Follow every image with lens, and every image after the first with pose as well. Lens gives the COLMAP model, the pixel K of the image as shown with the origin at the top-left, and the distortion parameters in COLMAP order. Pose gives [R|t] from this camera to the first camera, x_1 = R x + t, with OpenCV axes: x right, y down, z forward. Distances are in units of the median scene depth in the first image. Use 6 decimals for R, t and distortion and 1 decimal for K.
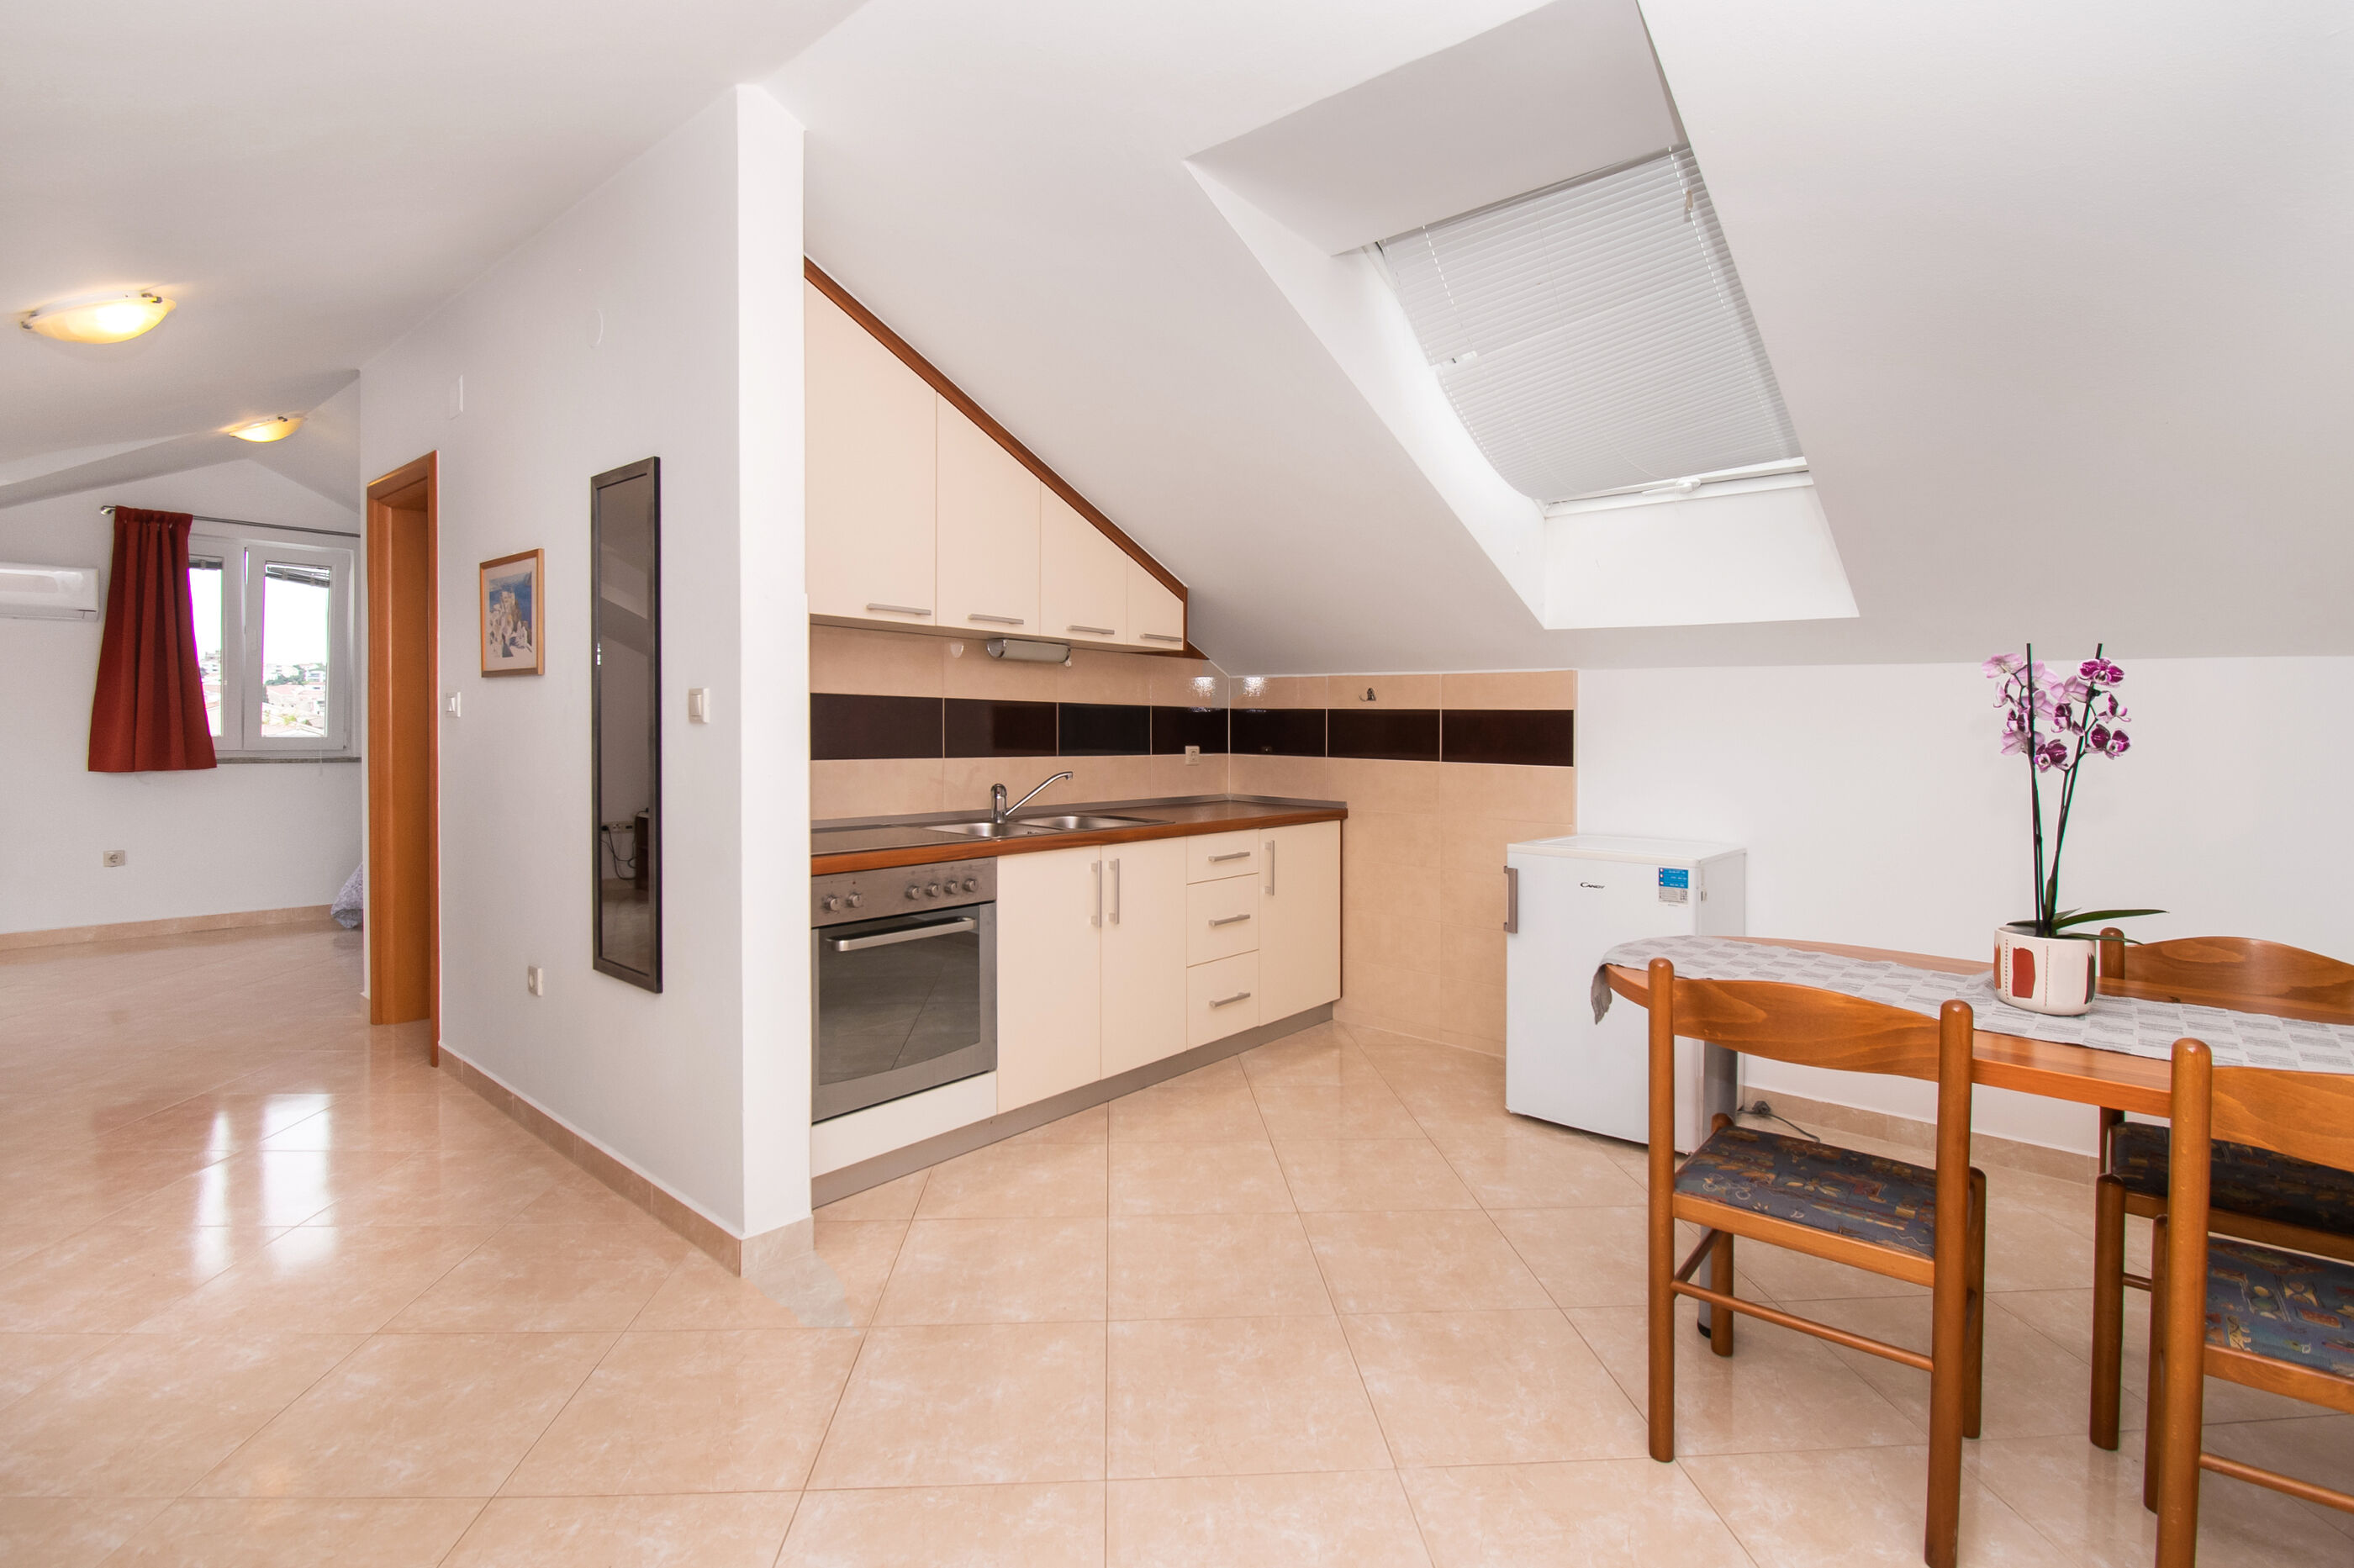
lens RADIAL K [[1106.8, 0, 1112.8], [0, 1106.8, 733.1], [0, 0, 1]] dist [0.014255, -0.021710]
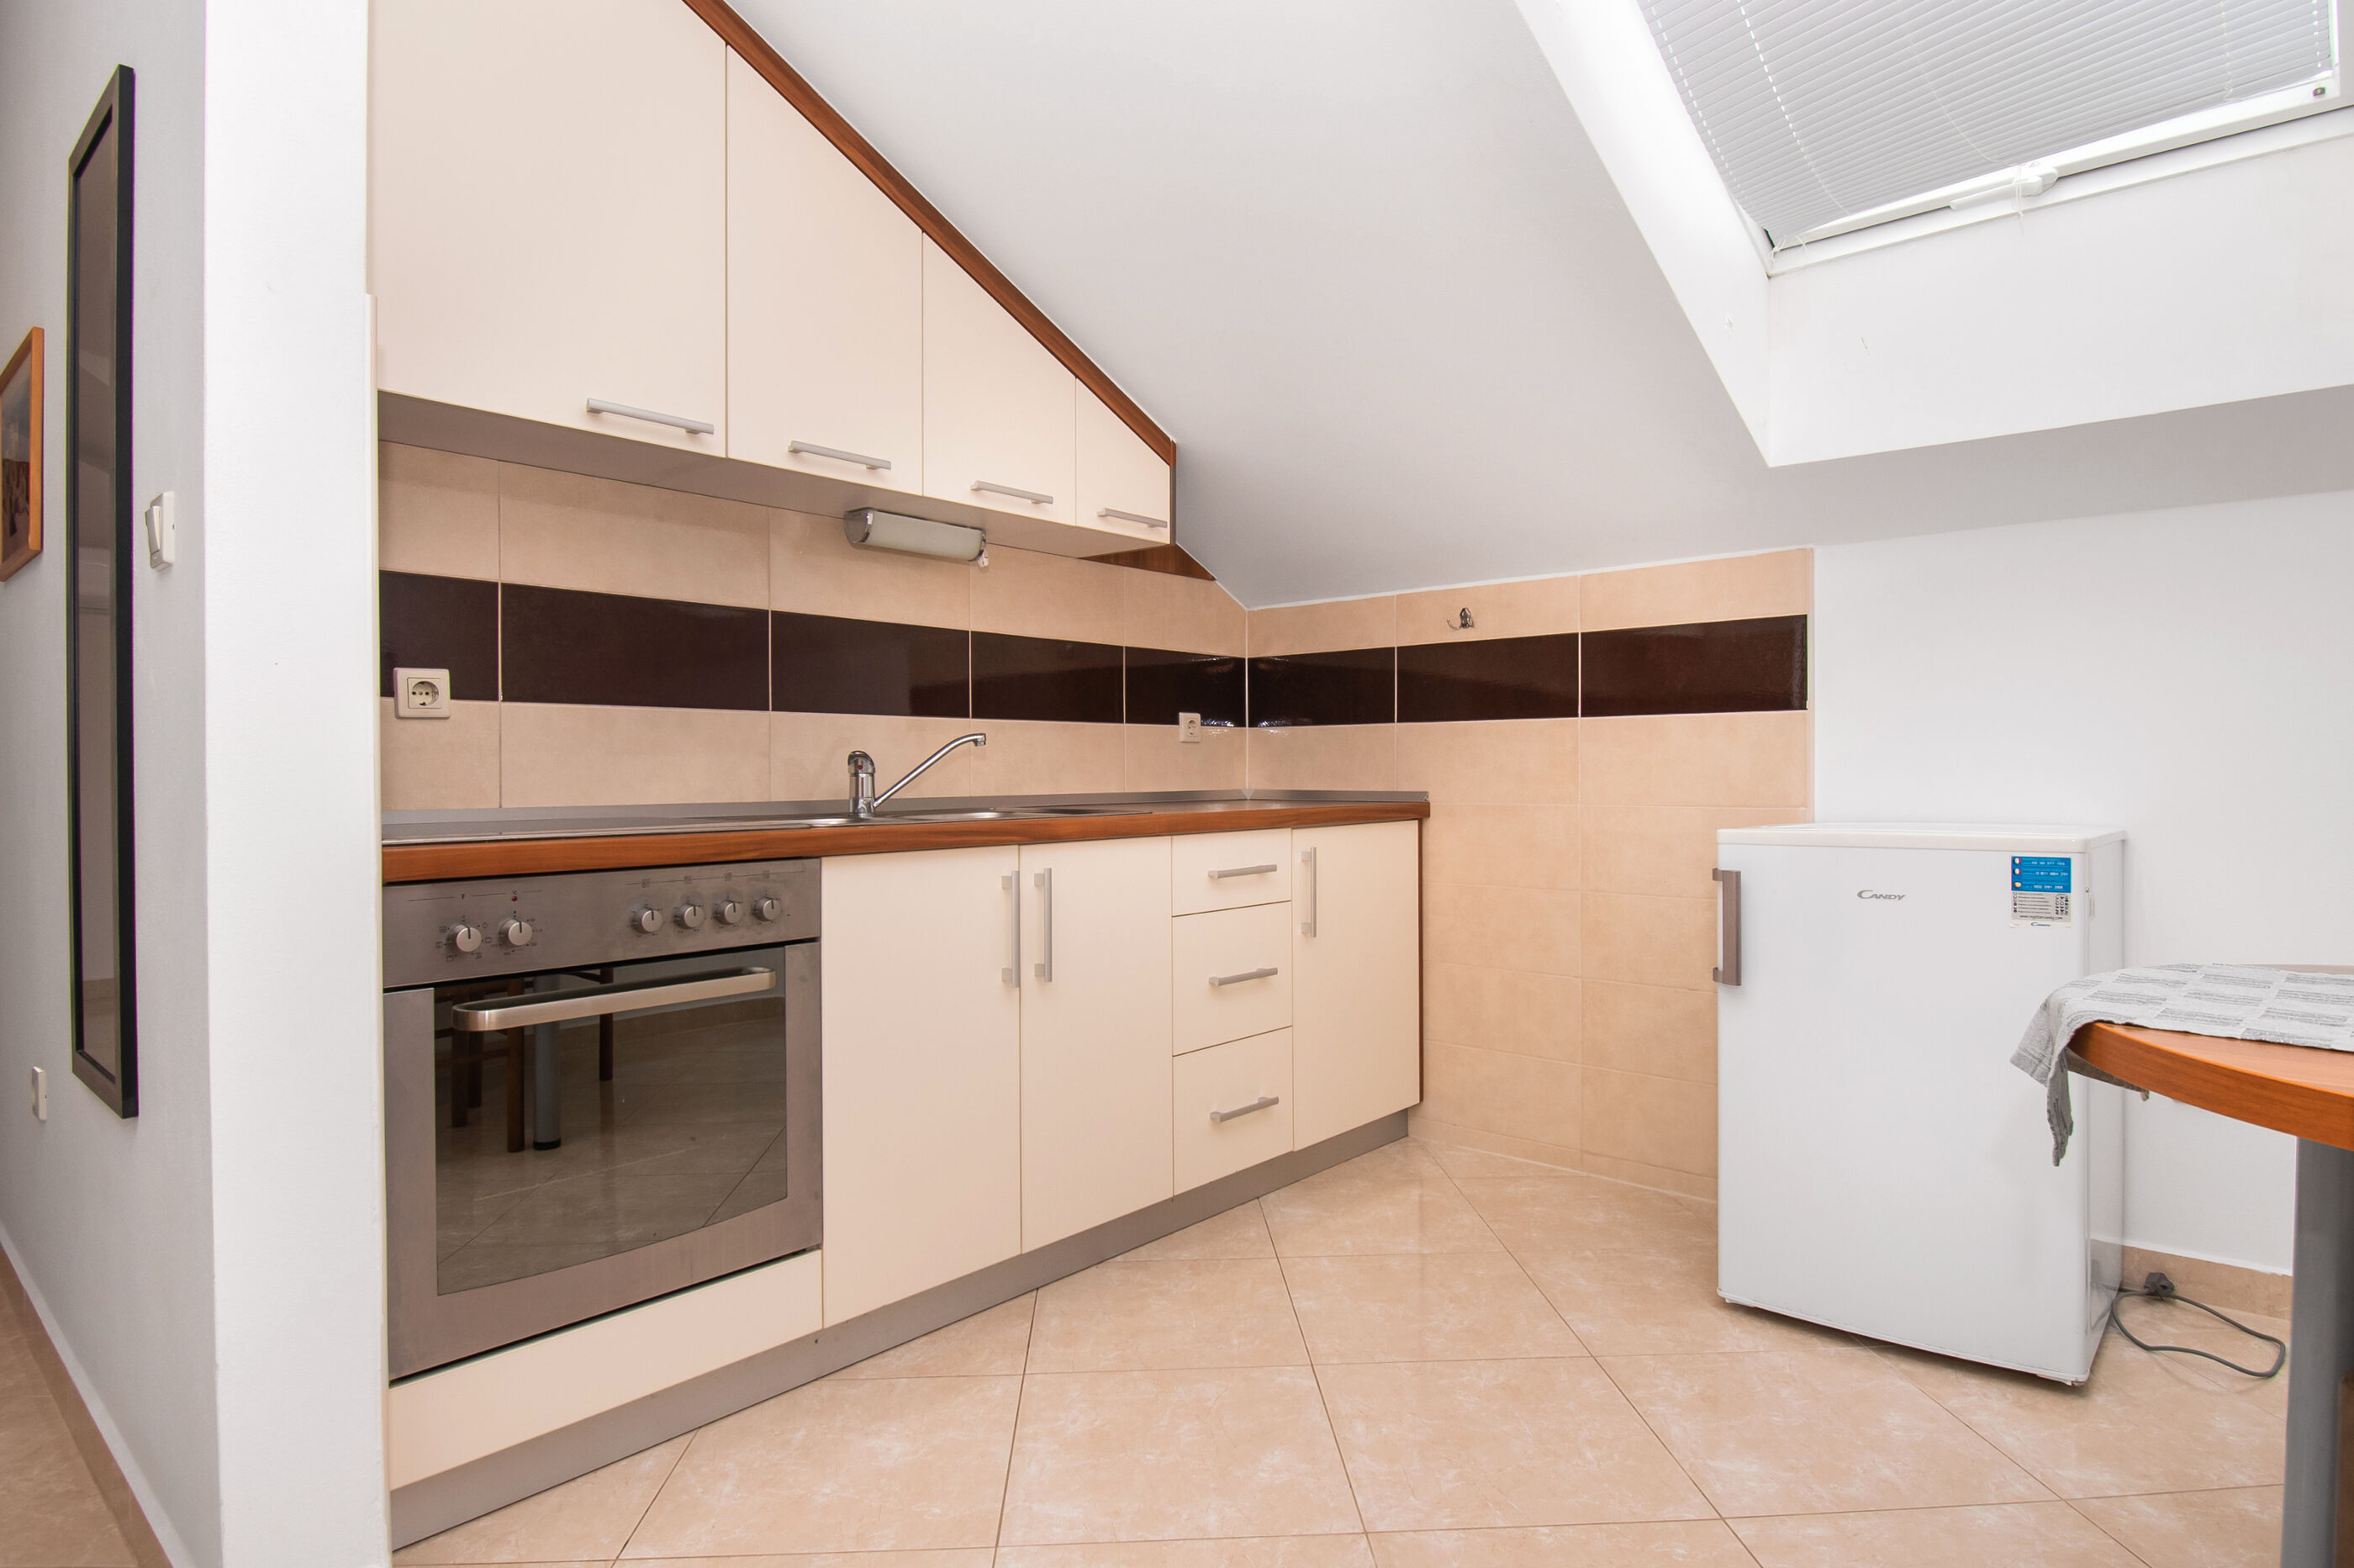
lens RADIAL K [[1214.1, 0, 1213.9], [0, 1214.1, 743.1], [0, 0, 1]] dist [0.013751, -0.027309]
pose [[0.998072, 0.001344, 0.062057, 0.049364], [0.001747, 0.998761, -0.049734, 0.076395], [-0.062047, 0.049747, 0.996833, 0.342024]]
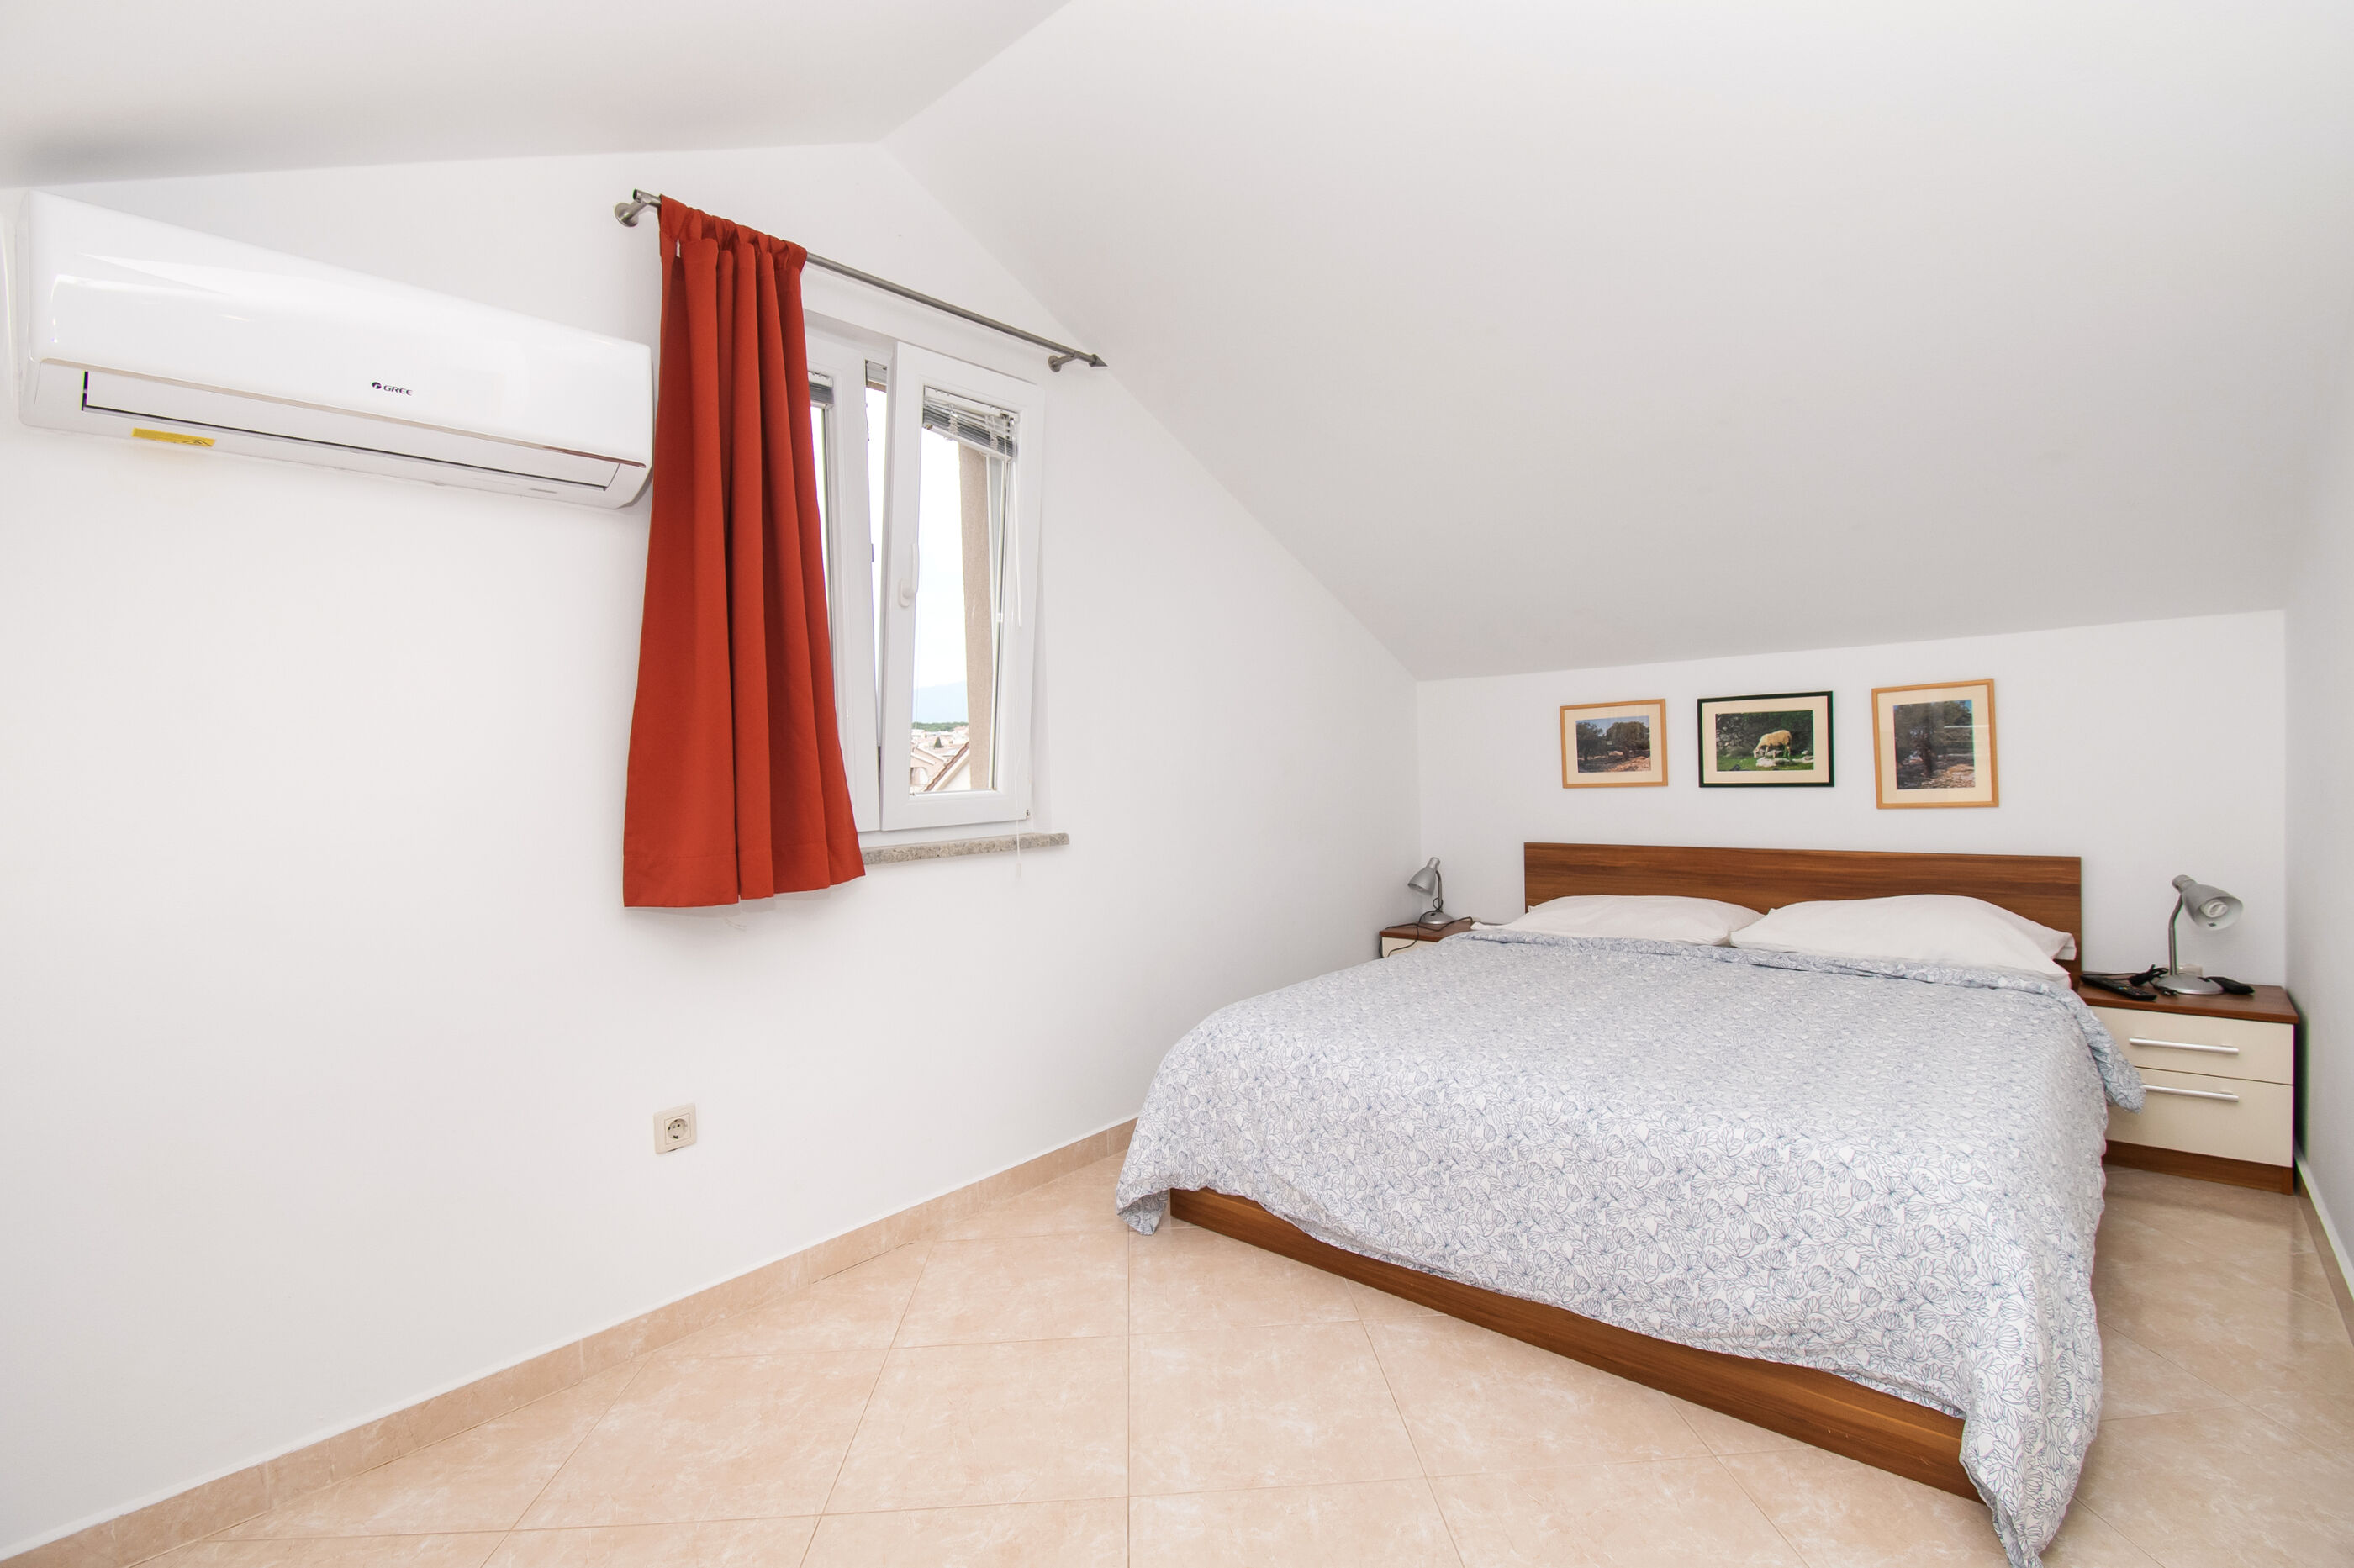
lens RADIAL K [[1019.2, 0, 1127.2], [0, 1019.2, 779.9], [0, 0, 1]] dist [0.015753, -0.017441]
pose [[0.998887, -0.039500, 0.025776, -1.453784], [0.039689, 0.999188, -0.006881, -0.000929], [-0.025483, 0.007897, 0.999644, 1.243220]]
